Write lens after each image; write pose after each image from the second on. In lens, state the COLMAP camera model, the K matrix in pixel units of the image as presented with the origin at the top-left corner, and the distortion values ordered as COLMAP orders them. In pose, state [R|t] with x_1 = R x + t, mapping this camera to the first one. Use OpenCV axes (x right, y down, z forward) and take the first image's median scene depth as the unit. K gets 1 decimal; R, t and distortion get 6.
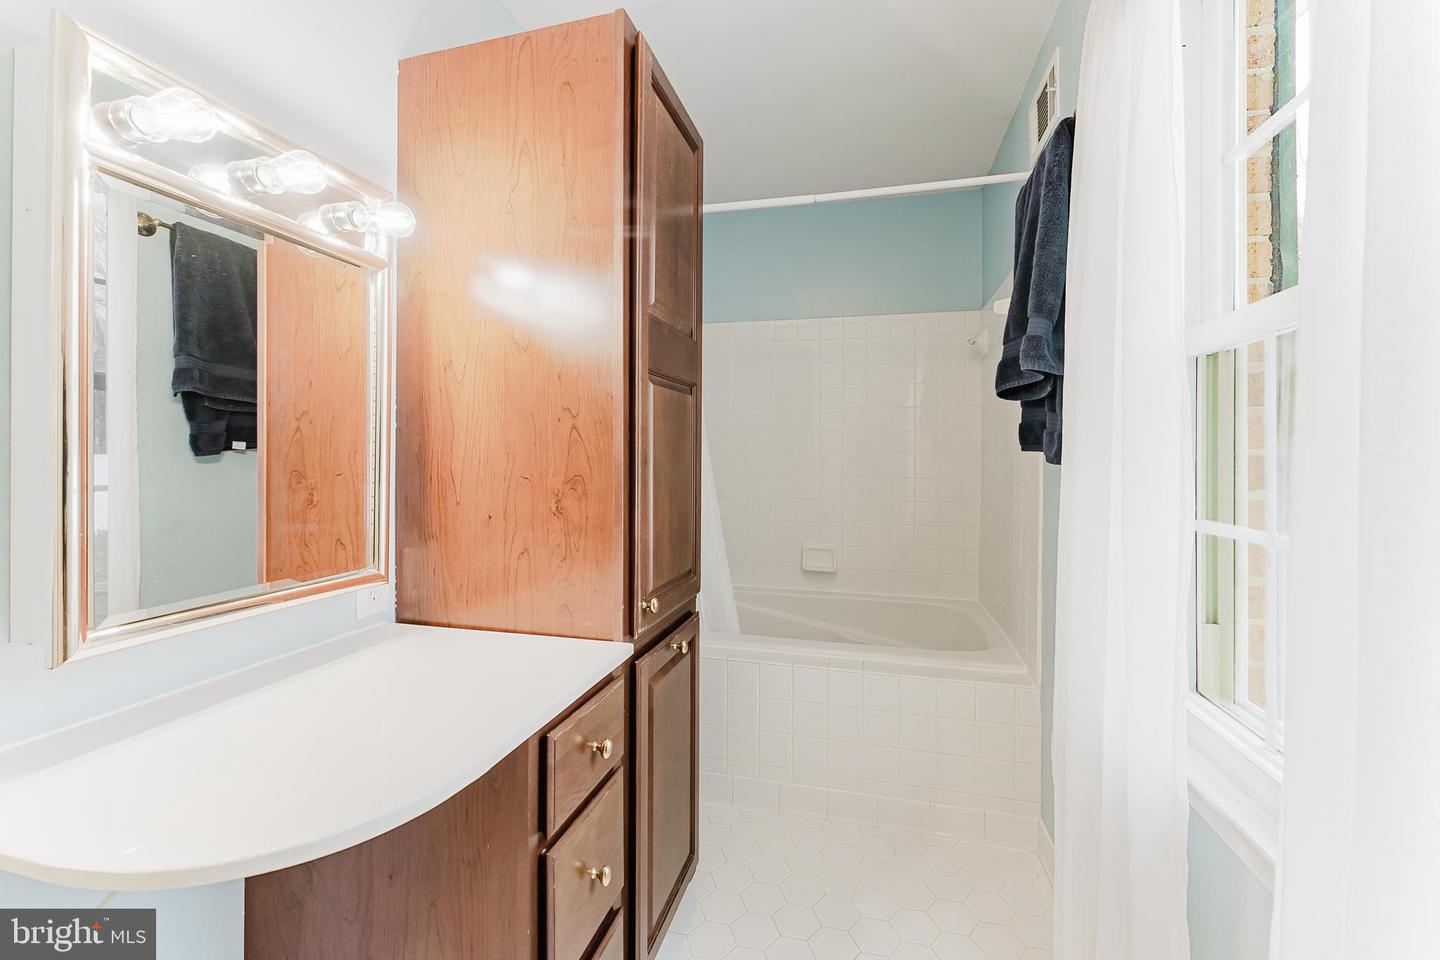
lens RADIAL K [[580.8, 0, 732.8], [0, 580.8, 455.4], [0, 0, 1]] dist [-0.001867, 0.000298]
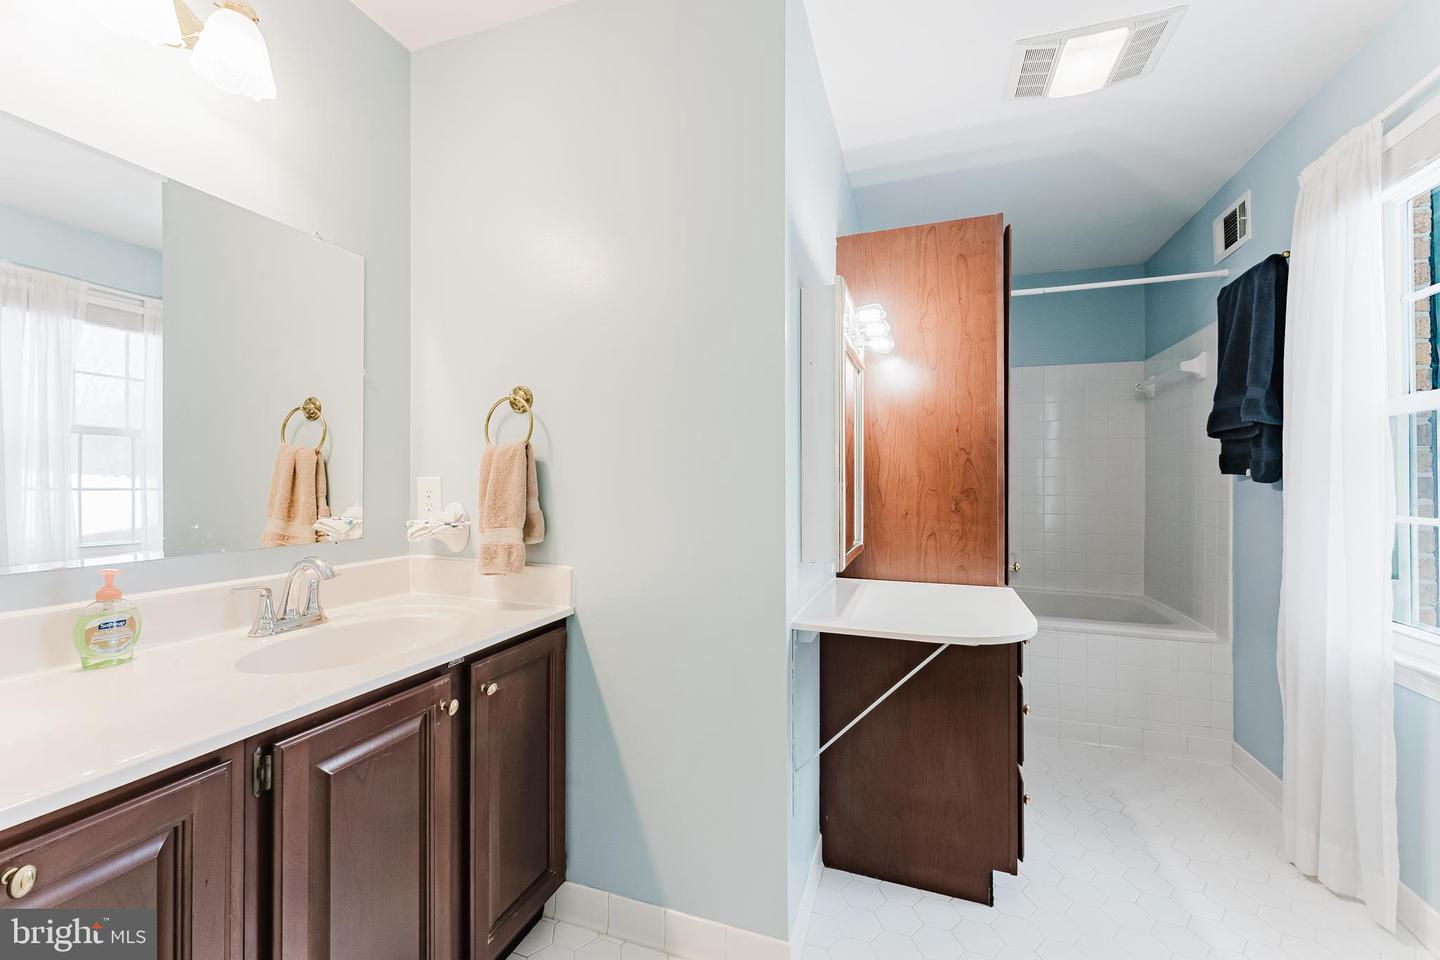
lens RADIAL K [[580.8, 0, 711.1], [0, 580.8, 474.6], [0, 0, 1]] dist [-0.001867, 0.000298]
pose [[0.995234, 0.000182, -0.097518, -0.801655], [-0.000780, 0.999981, -0.006092, 0.004623], [0.097515, 0.006139, 0.995215, -0.701886]]
